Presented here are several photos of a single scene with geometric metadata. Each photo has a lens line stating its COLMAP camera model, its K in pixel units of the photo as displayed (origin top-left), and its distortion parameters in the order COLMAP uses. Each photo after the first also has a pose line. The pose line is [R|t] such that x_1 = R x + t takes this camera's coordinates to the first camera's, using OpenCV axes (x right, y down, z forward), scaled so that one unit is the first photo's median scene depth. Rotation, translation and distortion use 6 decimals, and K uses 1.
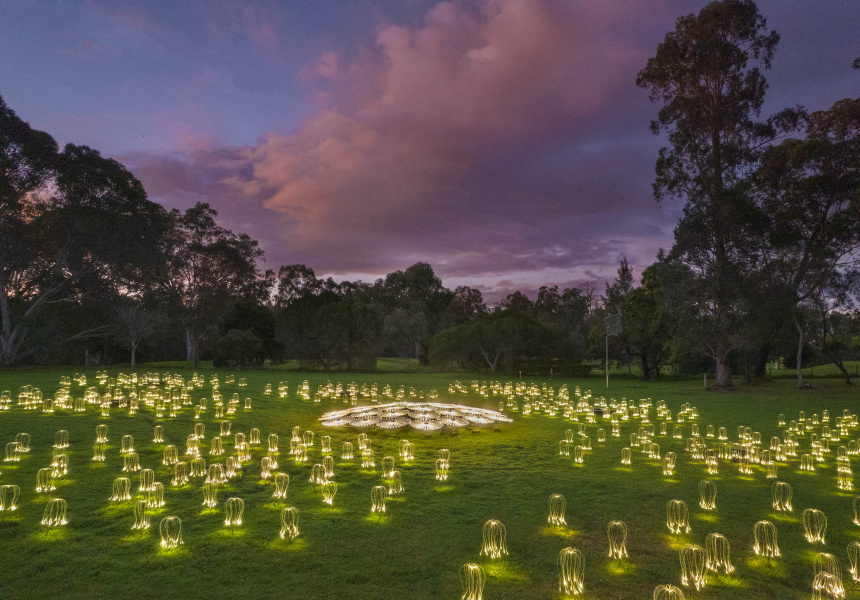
lens RADIAL K [[642.3, 0, 430.0], [0, 642.3, 300.0], [0, 0, 1]] dist [-0.009096, 0.001038]
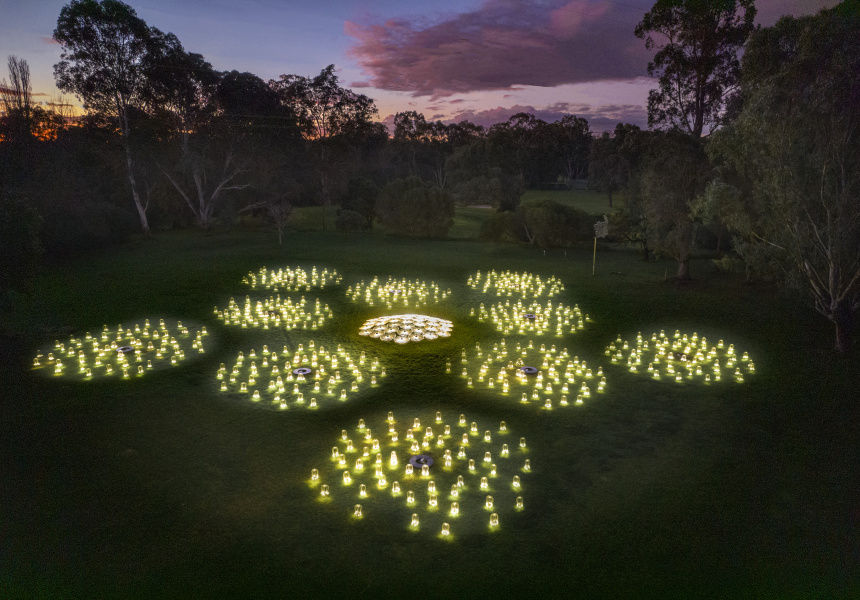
lens RADIAL K [[642.3, 0, 430.0], [0, 642.3, 300.0], [0, 0, 1]] dist [-0.009096, 0.001038]
pose [[0.974755, 0.052162, -0.217097, 0.228947], [0.022991, 0.943710, 0.329973, -0.268137], [0.222089, -0.326634, 0.918688, -0.388892]]
